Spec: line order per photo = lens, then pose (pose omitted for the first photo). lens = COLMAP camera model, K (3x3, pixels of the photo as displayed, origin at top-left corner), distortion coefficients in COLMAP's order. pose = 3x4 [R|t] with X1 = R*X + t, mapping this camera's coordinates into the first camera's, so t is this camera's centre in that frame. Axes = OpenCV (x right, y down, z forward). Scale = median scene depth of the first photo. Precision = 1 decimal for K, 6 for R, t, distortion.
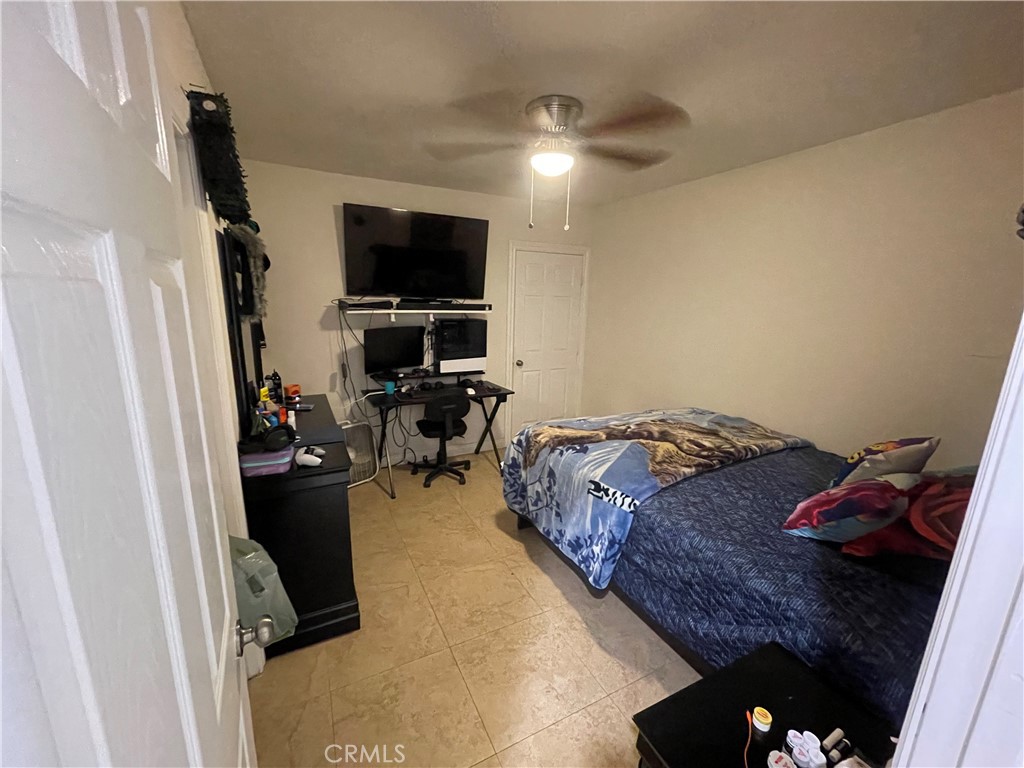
lens RADIAL K [[408.4, 0, 509.9], [0, 408.4, 384.3], [0, 0, 1]] dist [0.000686, 0.000614]
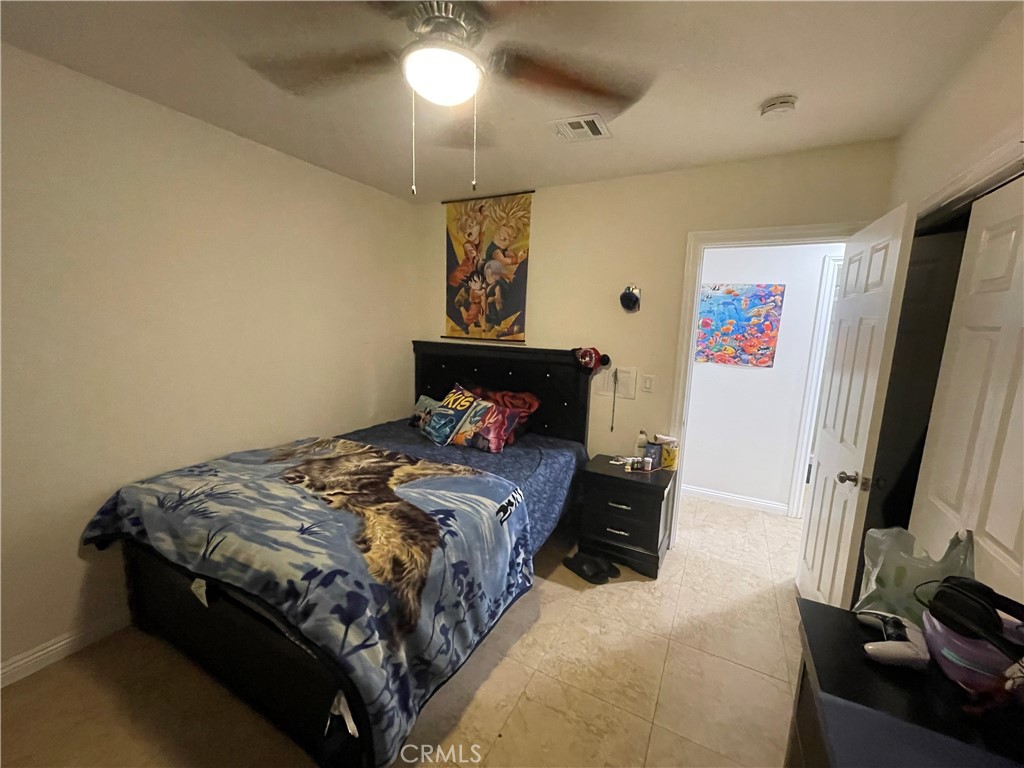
lens RADIAL K [[408.4, 0, 512.5], [0, 408.4, 389.8], [0, 0, 1]] dist [0.000686, 0.000614]
pose [[-0.571920, -0.171888, 0.802098, -0.423373], [0.126318, 0.947684, 0.293155, -0.239011], [-0.810525, 0.268980, -0.520287, 1.155428]]
